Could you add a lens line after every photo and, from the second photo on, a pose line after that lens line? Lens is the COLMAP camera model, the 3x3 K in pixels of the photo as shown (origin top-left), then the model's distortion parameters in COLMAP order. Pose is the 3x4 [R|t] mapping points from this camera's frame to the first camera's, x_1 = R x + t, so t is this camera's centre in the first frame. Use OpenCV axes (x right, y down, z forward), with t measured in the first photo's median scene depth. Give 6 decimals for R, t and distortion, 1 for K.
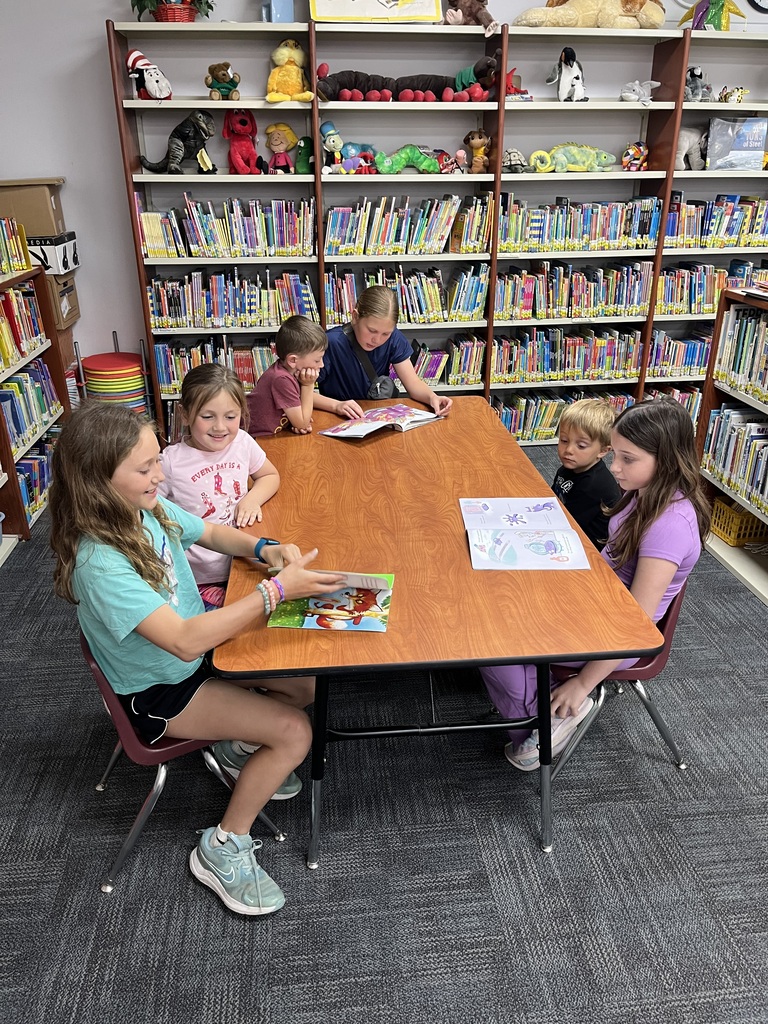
lens RADIAL K [[772.7, 0, 381.1], [0, 772.7, 515.2], [0, 0, 1]] dist [0.003410, -0.004928]
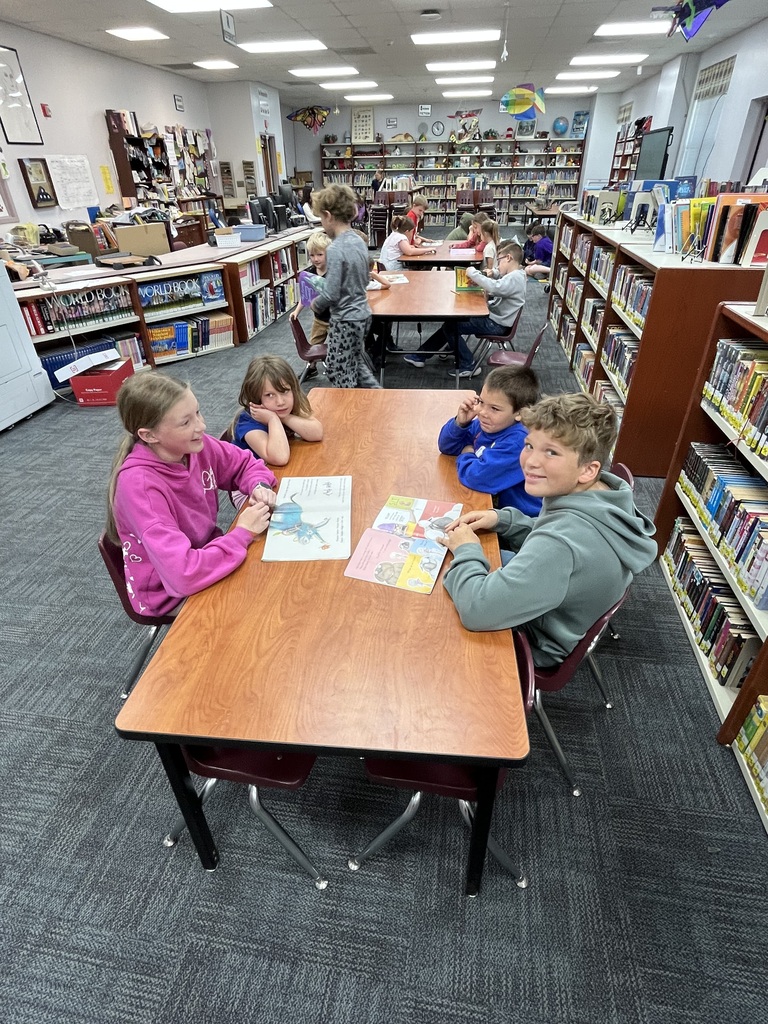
lens RADIAL K [[544.3, 0, 385.4], [0, 544.3, 509.4], [0, 0, 1]] dist [-0.005077, 0.001062]
pose [[0.973674, 0.111491, -0.198817, 1.256344], [-0.084751, 0.986758, 0.138296, 1.504663], [0.211603, -0.117805, 0.970230, -3.236256]]
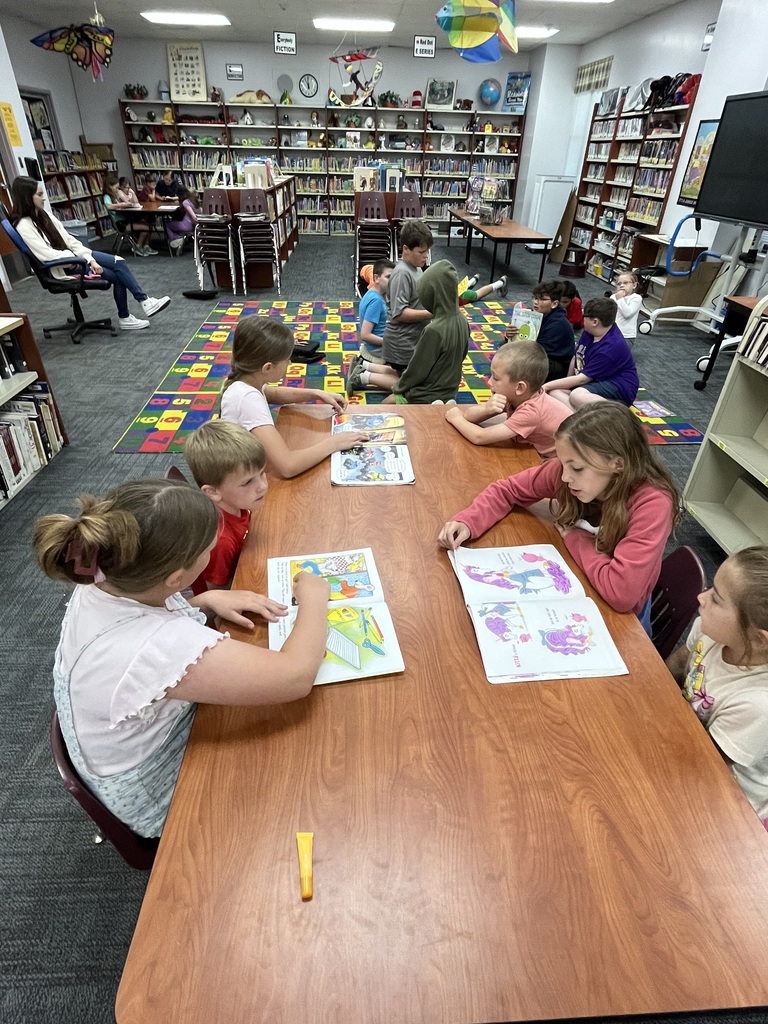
lens RADIAL K [[544.3, 0, 384.1], [0, 544.3, 510.2], [0, 0, 1]] dist [-0.005077, 0.001062]
pose [[0.999217, 0.038594, -0.008738, 0.990894], [-0.036771, 0.987177, 0.155334, 0.854330], [0.014621, -0.154891, 0.987823, -1.836421]]
